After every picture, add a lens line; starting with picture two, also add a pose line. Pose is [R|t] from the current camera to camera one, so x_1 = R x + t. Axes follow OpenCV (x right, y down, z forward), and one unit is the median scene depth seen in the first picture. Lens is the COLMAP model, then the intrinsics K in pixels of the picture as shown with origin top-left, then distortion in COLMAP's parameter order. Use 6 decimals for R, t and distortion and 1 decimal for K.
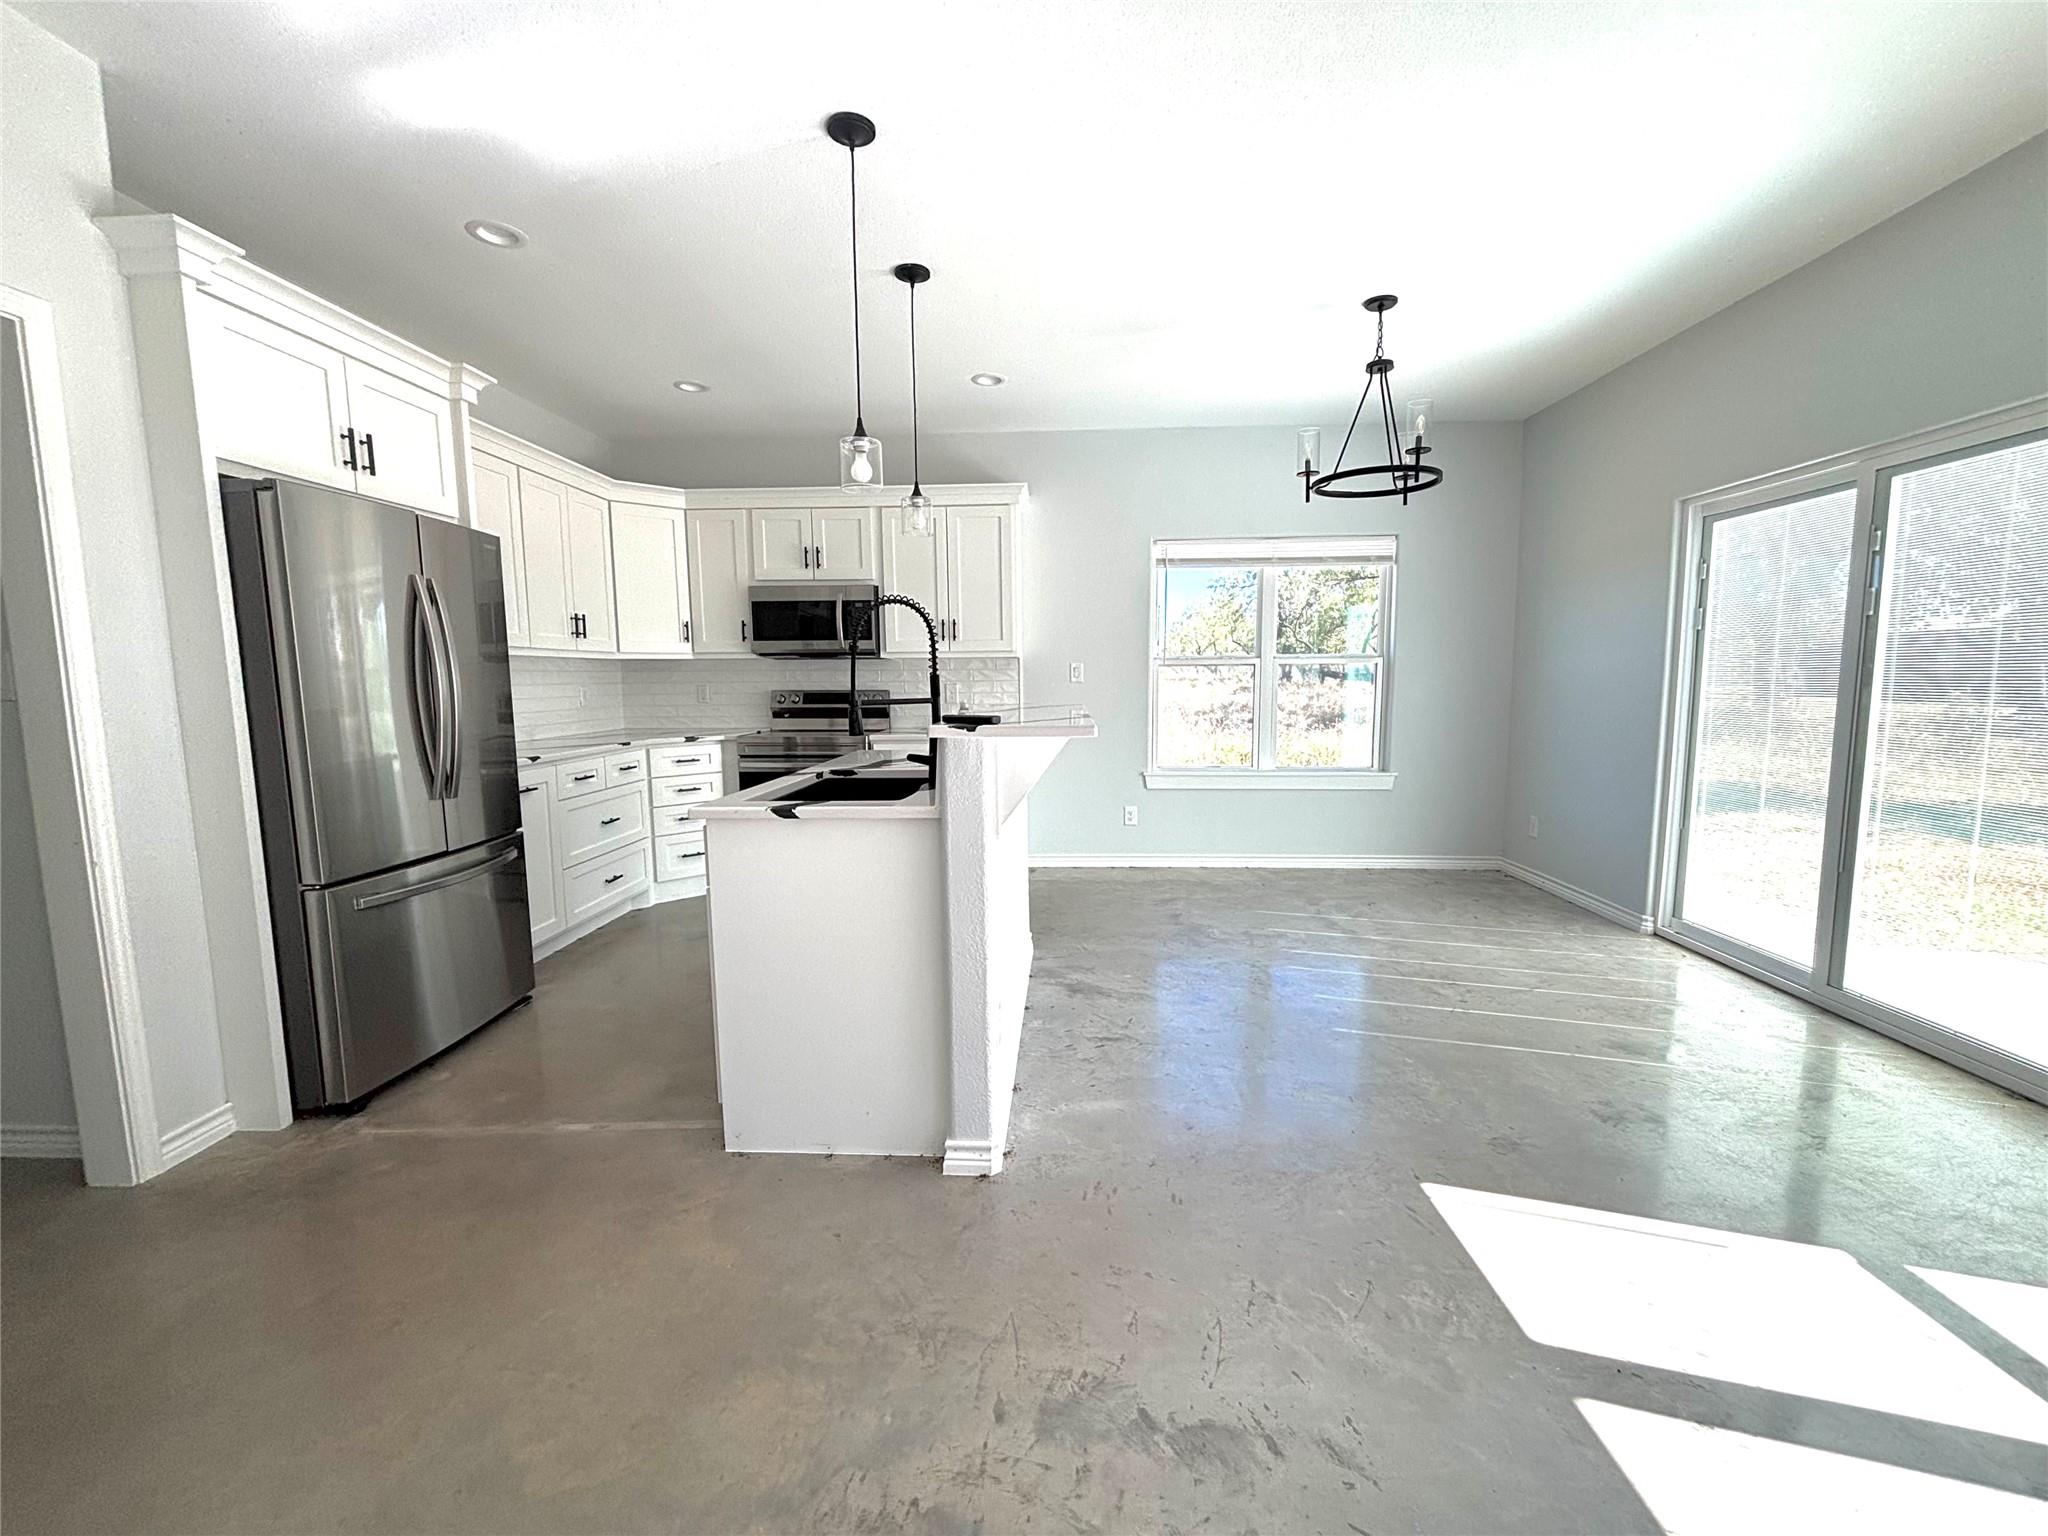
lens RADIAL K [[832.3, 0, 1024.0], [0, 832.3, 768.0], [0, 0, 1]] dist [0.000346, 0.000248]
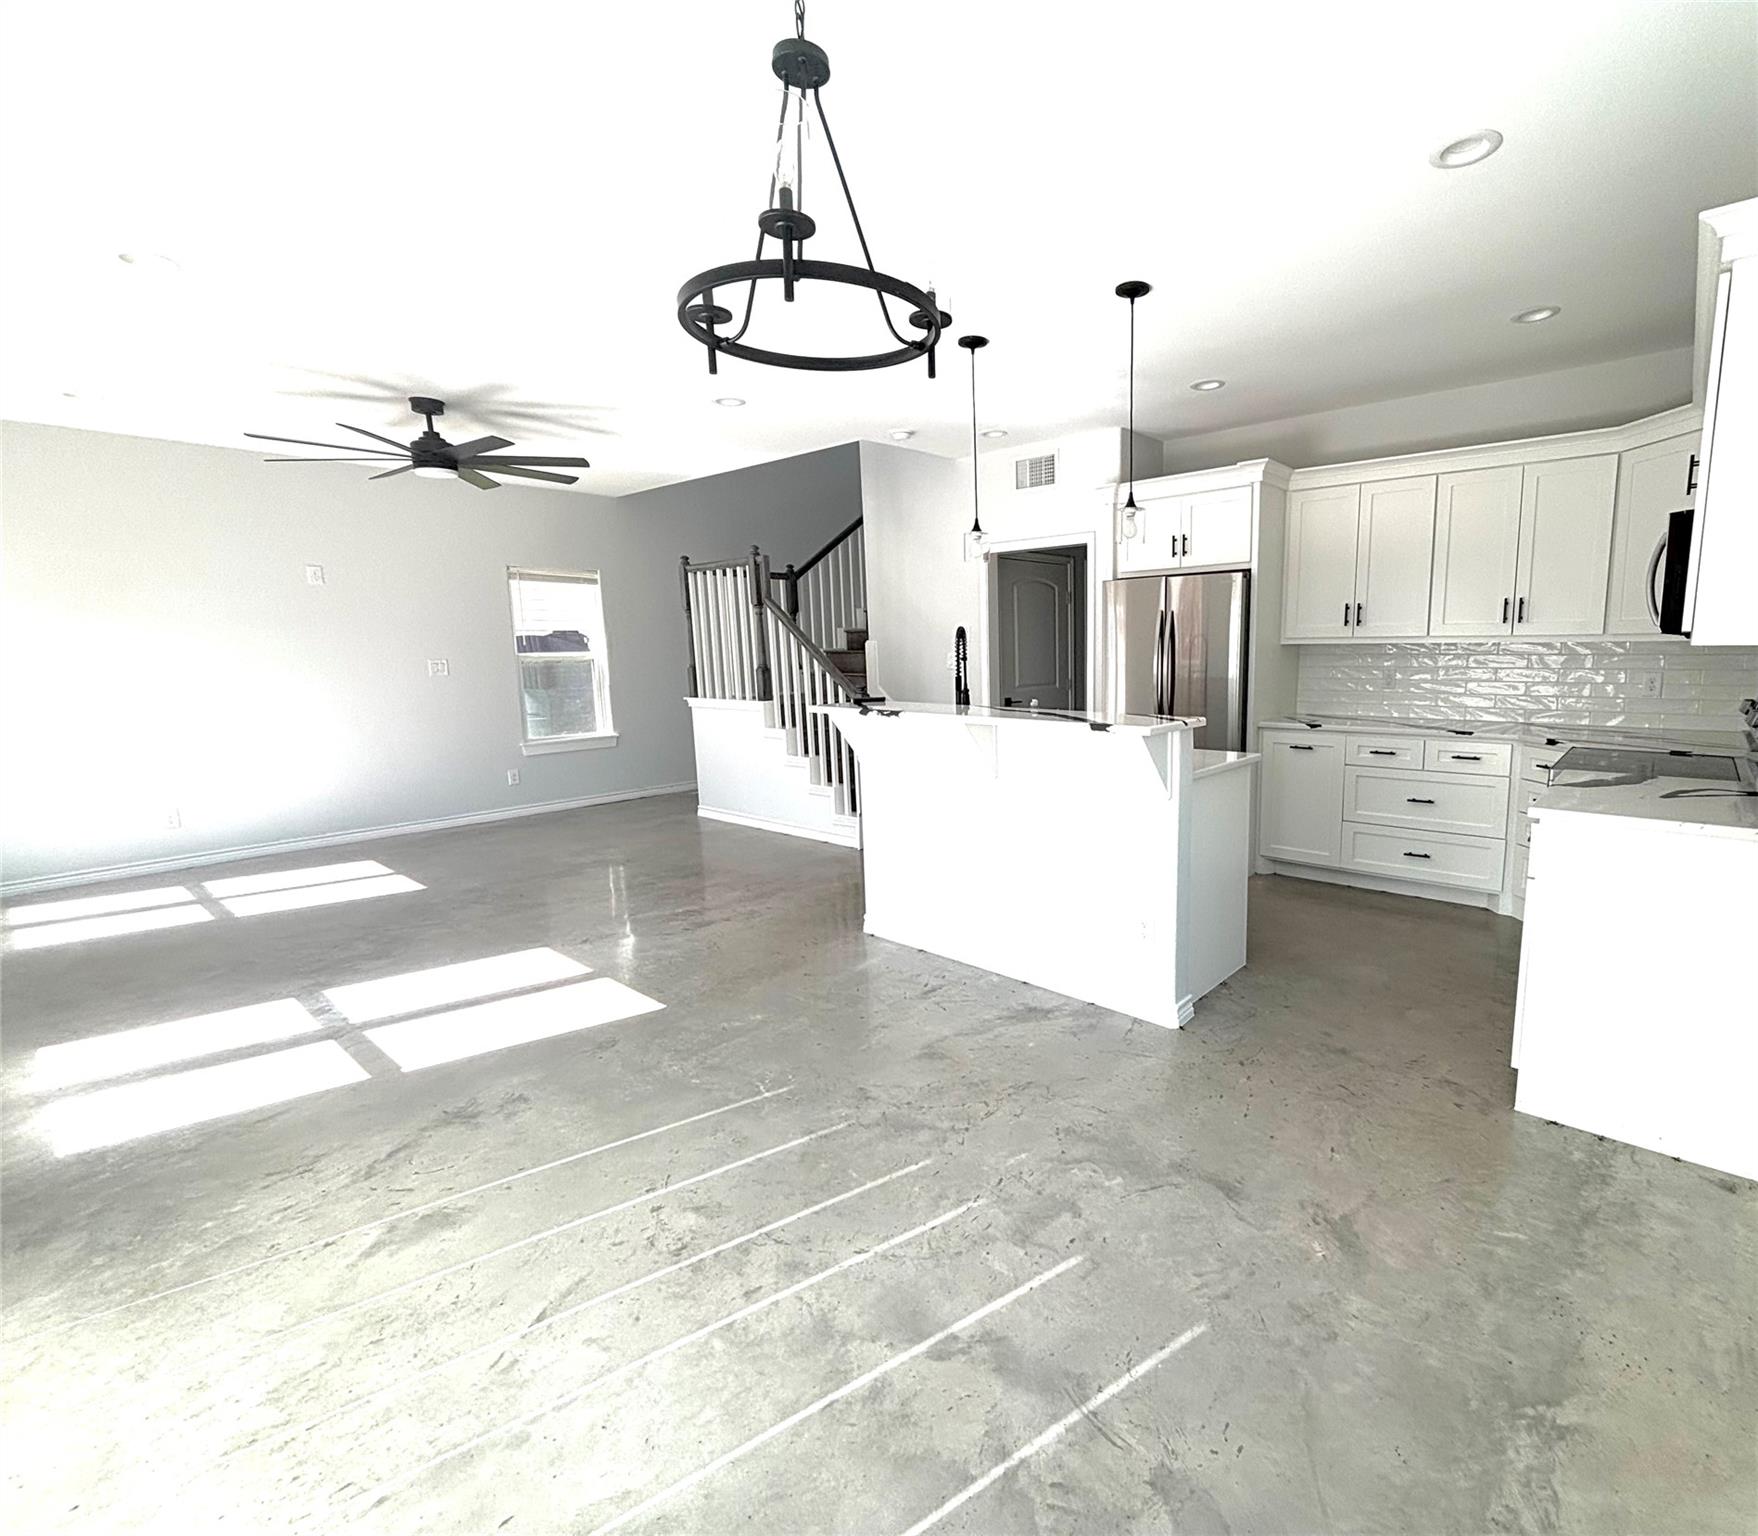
lens RADIAL K [[821.9, 0, 1014.6], [0, 821.9, 773.0], [0, 0, 1]] dist [0.002150, 0.001150]
pose [[-0.583871, 0.148437, -0.798161, 0.798399], [-0.065477, 0.971330, 0.228540, -0.221507], [0.809202, 0.185699, -0.557412, 1.460069]]
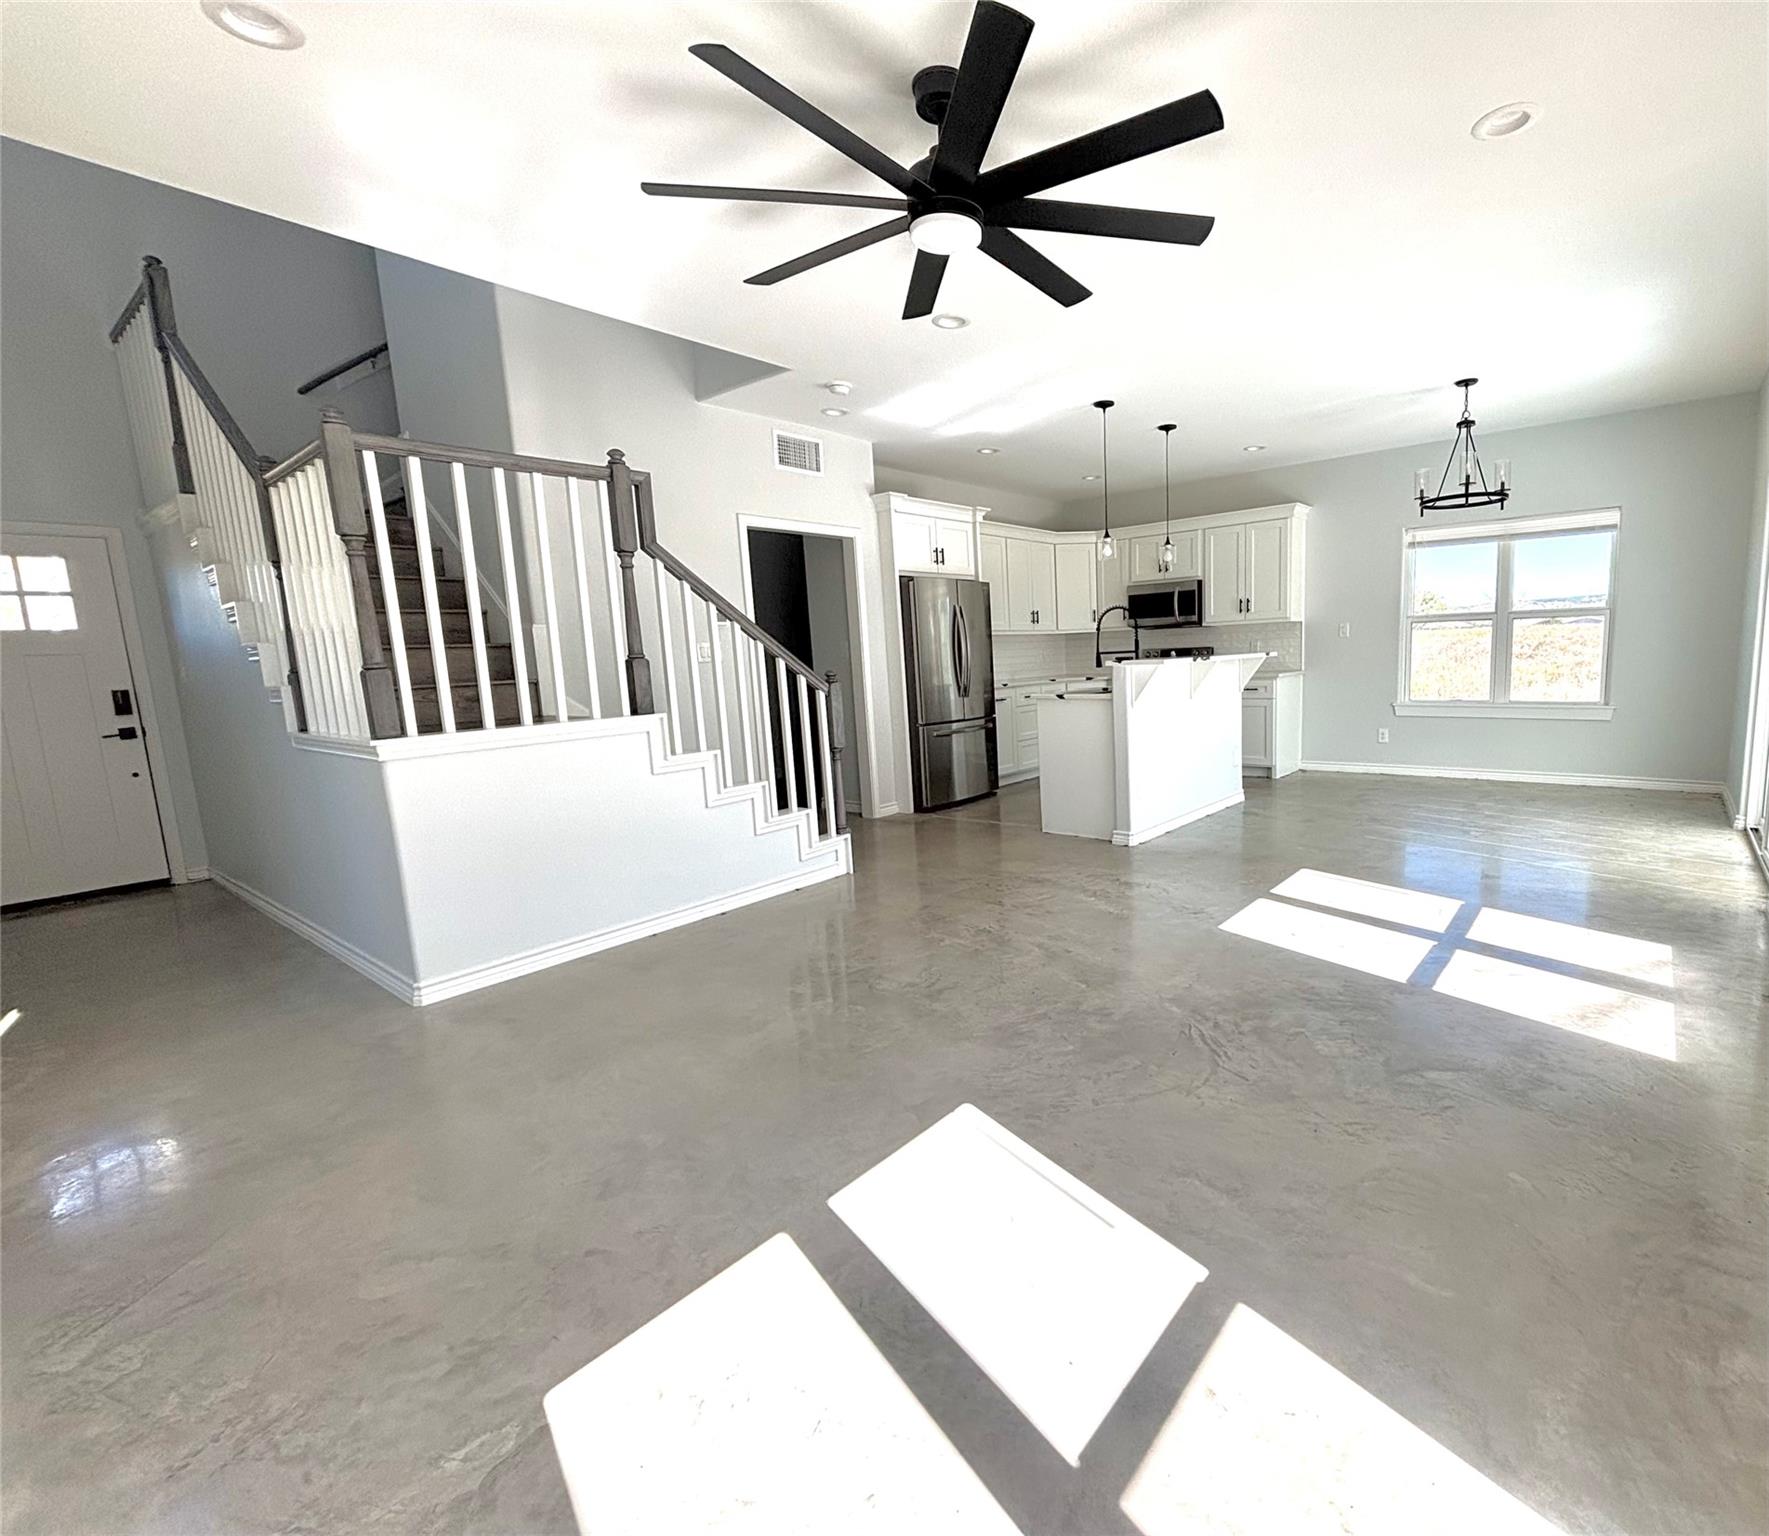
lens RADIAL K [[827.1, 0, 1020.9], [0, 827.1, 773.0], [0, 0, 1]] dist [0.002150, 0.001150]
pose [[0.829252, 0.059405, -0.555708, 0.653097], [-0.029304, 0.997589, 0.062914, 0.083971], [0.558106, -0.035887, 0.828993, -0.749717]]
